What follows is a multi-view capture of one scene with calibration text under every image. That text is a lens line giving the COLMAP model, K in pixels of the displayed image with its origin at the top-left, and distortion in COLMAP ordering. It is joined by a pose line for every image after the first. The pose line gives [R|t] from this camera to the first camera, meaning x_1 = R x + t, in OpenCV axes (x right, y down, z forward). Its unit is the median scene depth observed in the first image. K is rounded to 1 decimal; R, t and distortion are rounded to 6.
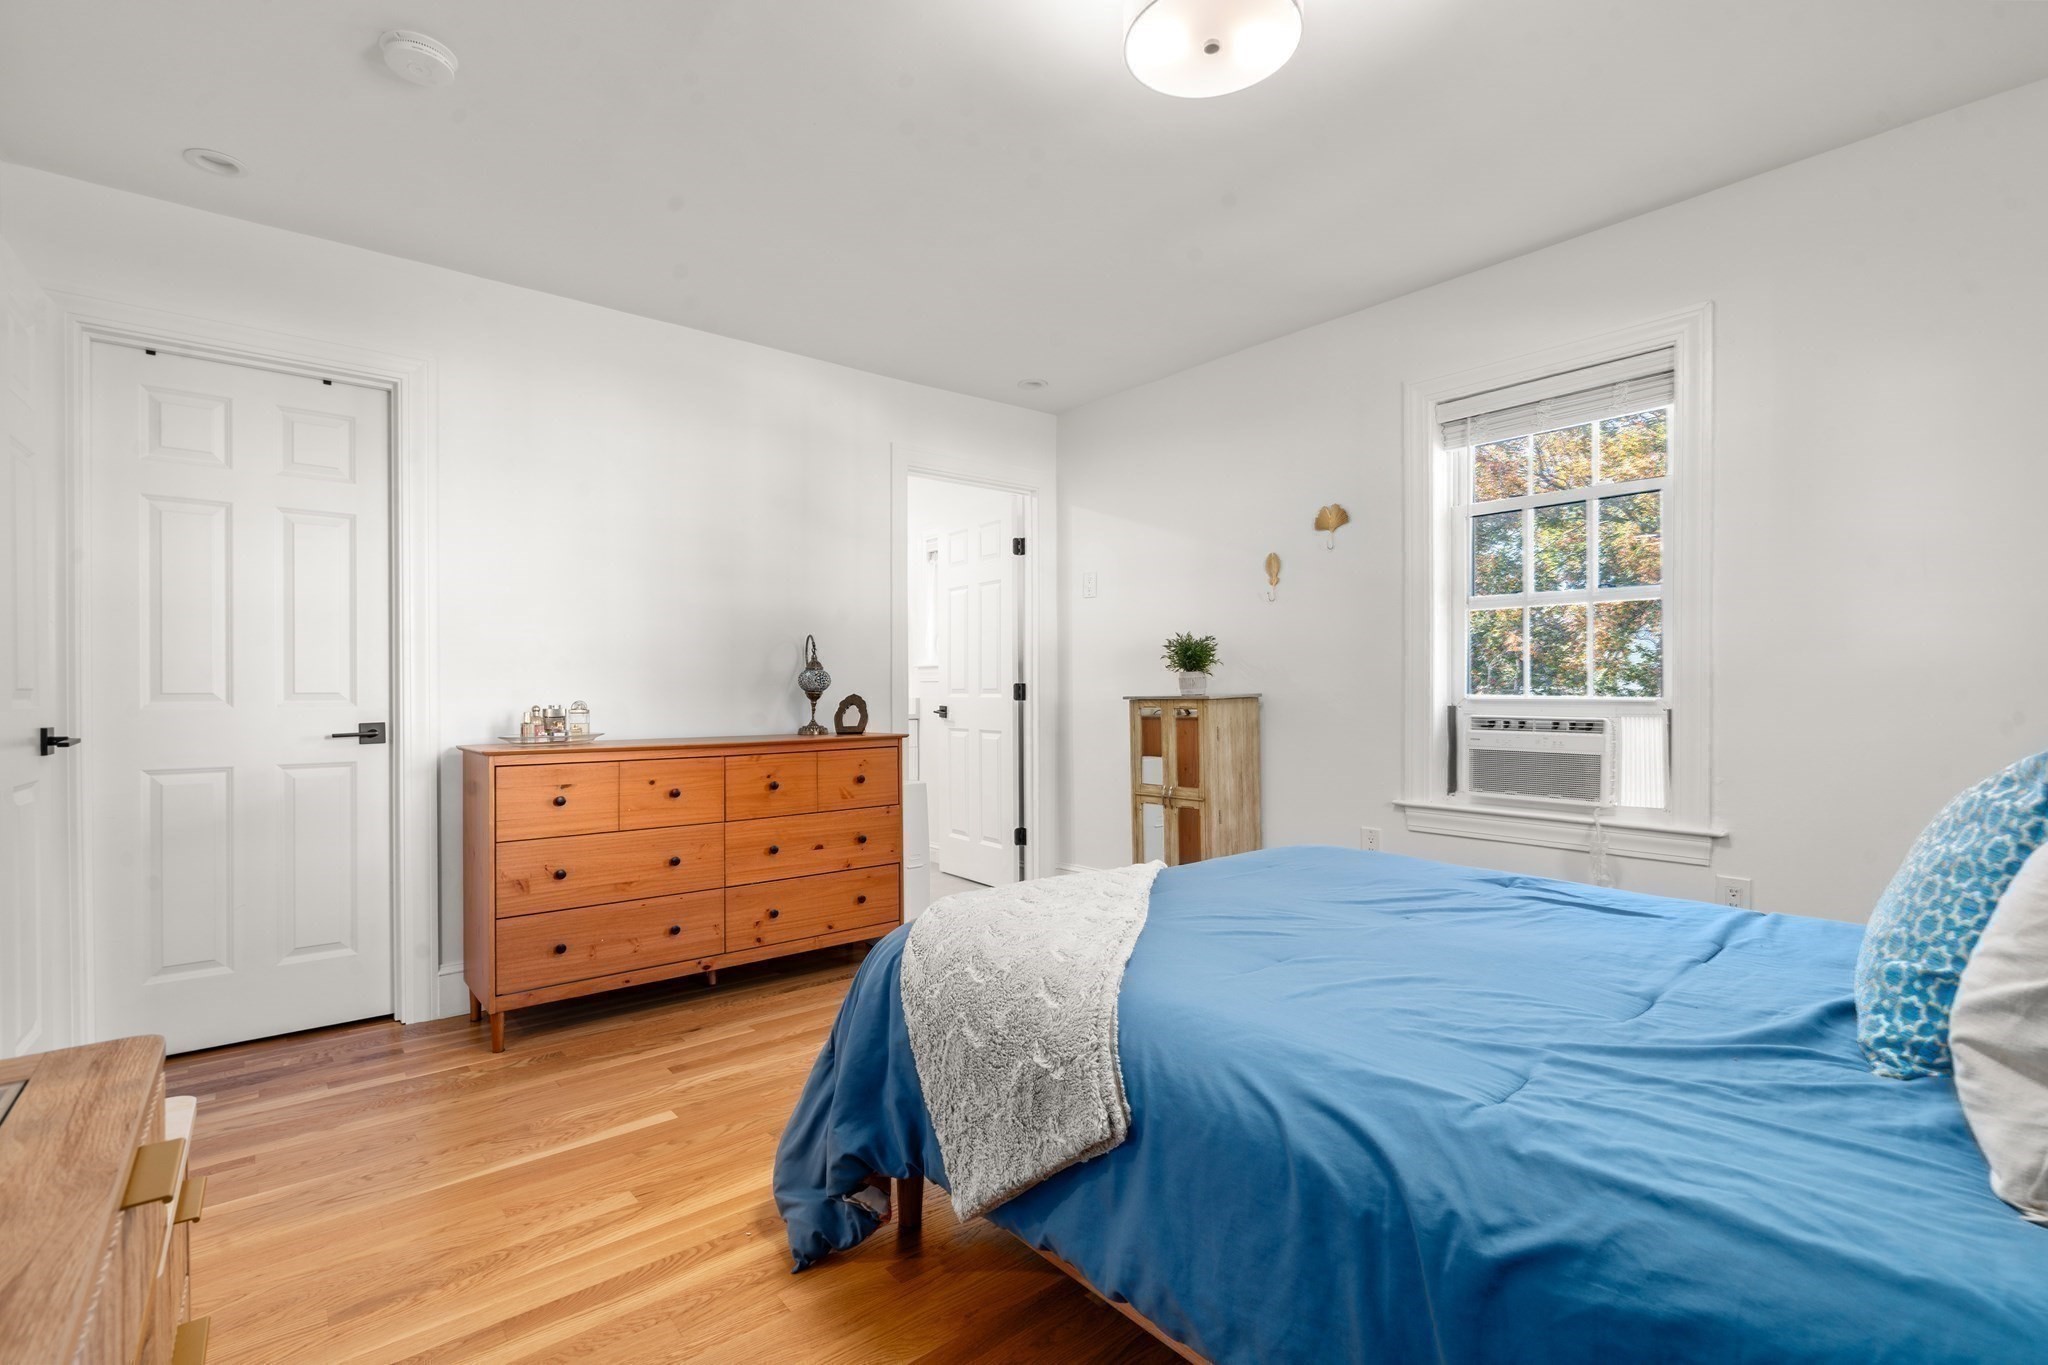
lens RADIAL K [[939.4, 0, 1024.1], [0, 939.4, 692.2], [0, 0, 1]] dist [0.000108, 0.000979]
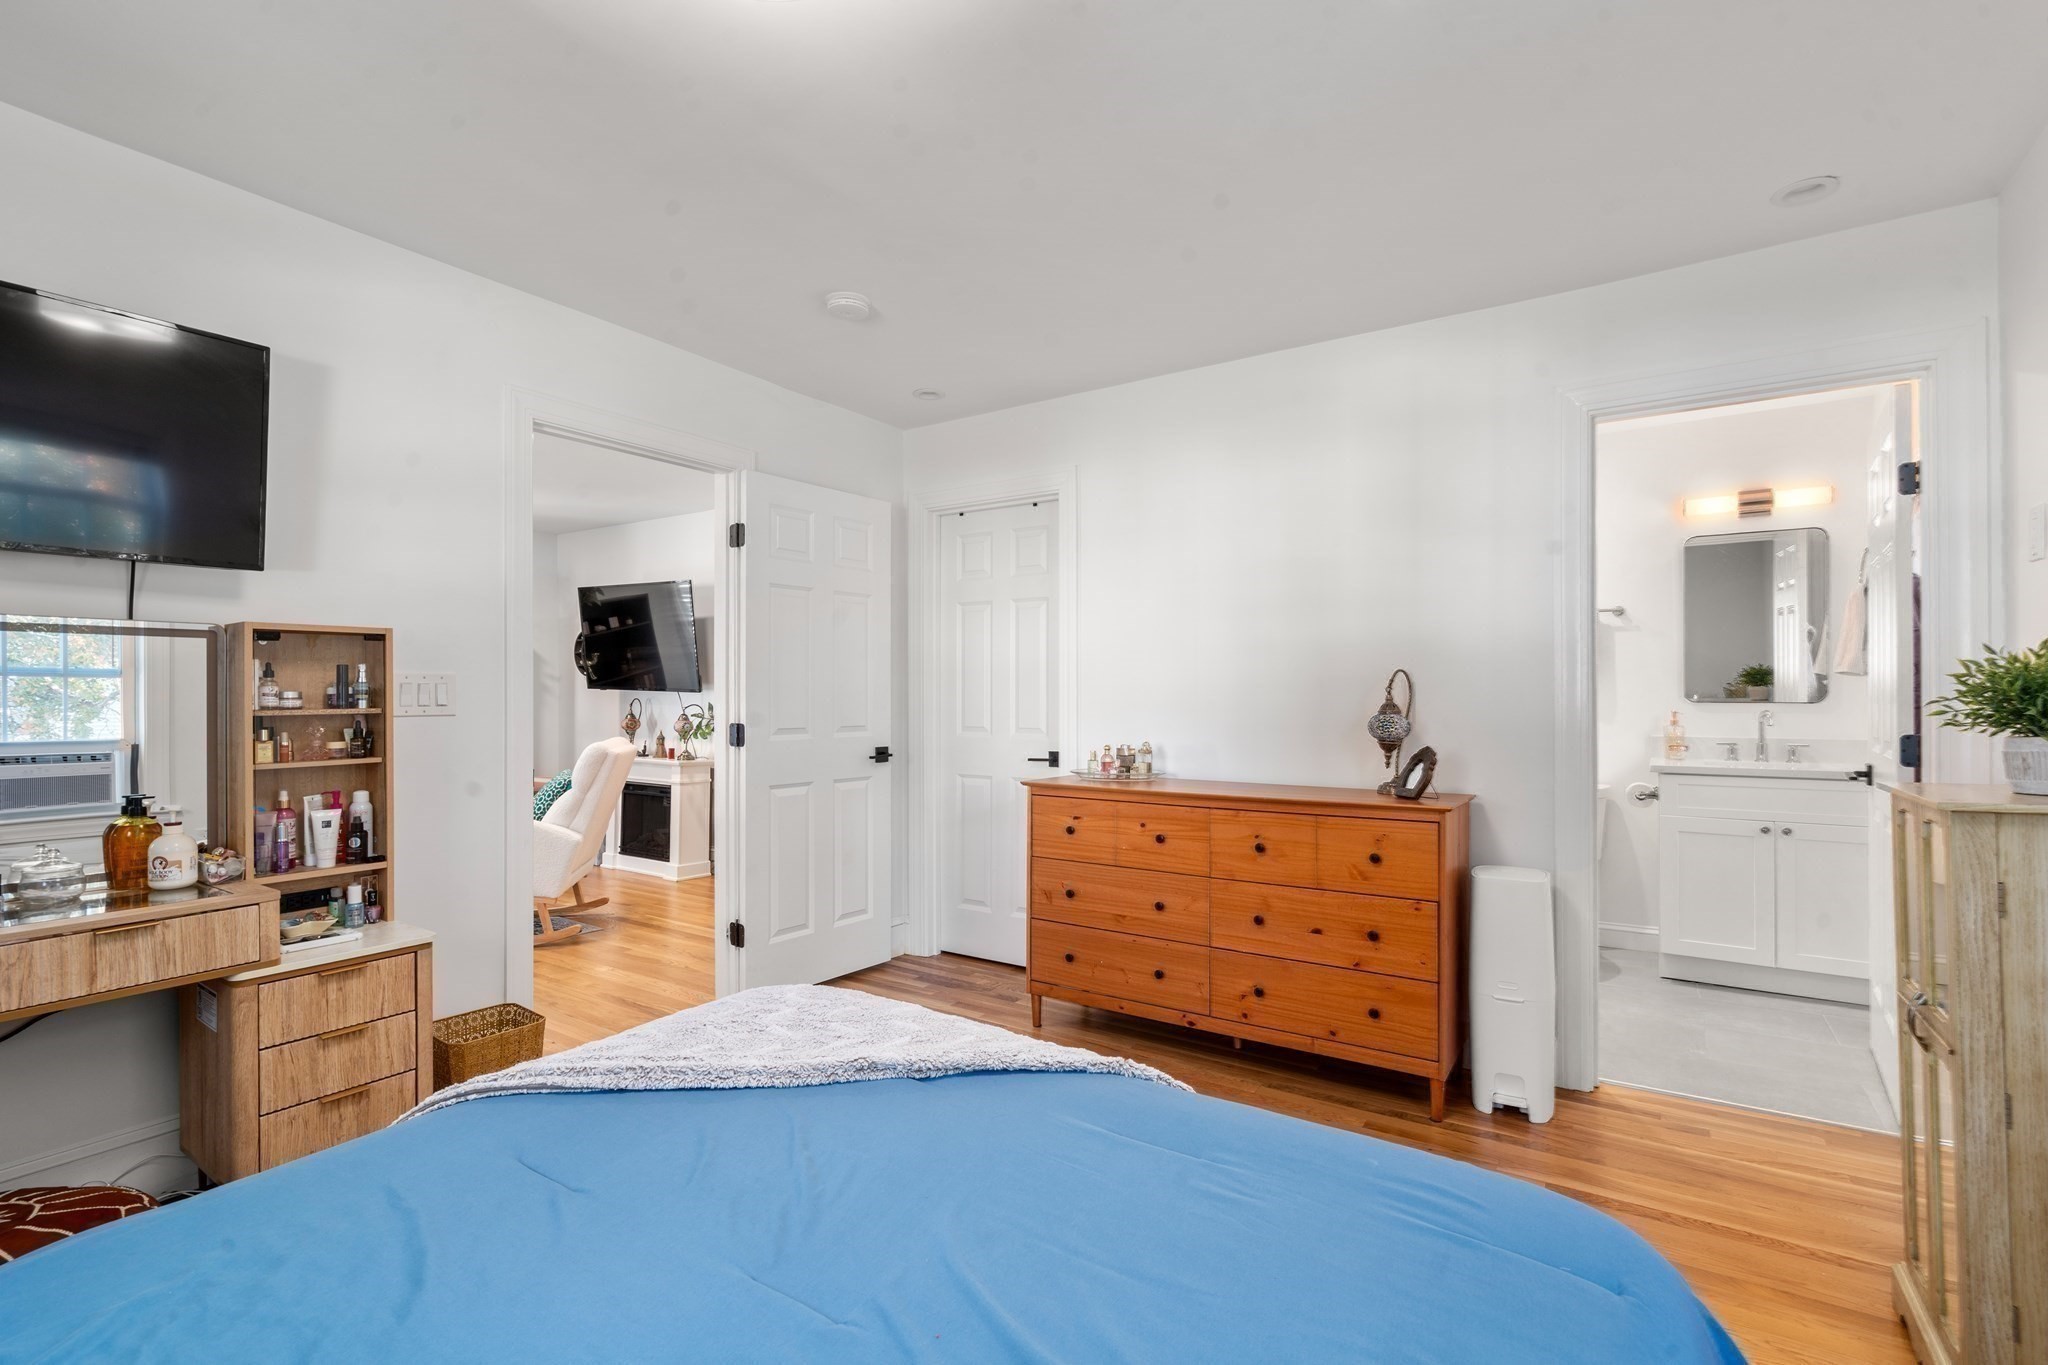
lens RADIAL K [[939.4, 0, 1024.1], [0, 939.4, 692.2], [0, 0, 1]] dist [0.000108, 0.000979]
pose [[0.280825, -0.001329, -0.959758, 0.545907], [-0.004954, 0.999984, -0.002834, -0.045788], [0.959746, 0.005550, 0.280814, 0.559794]]
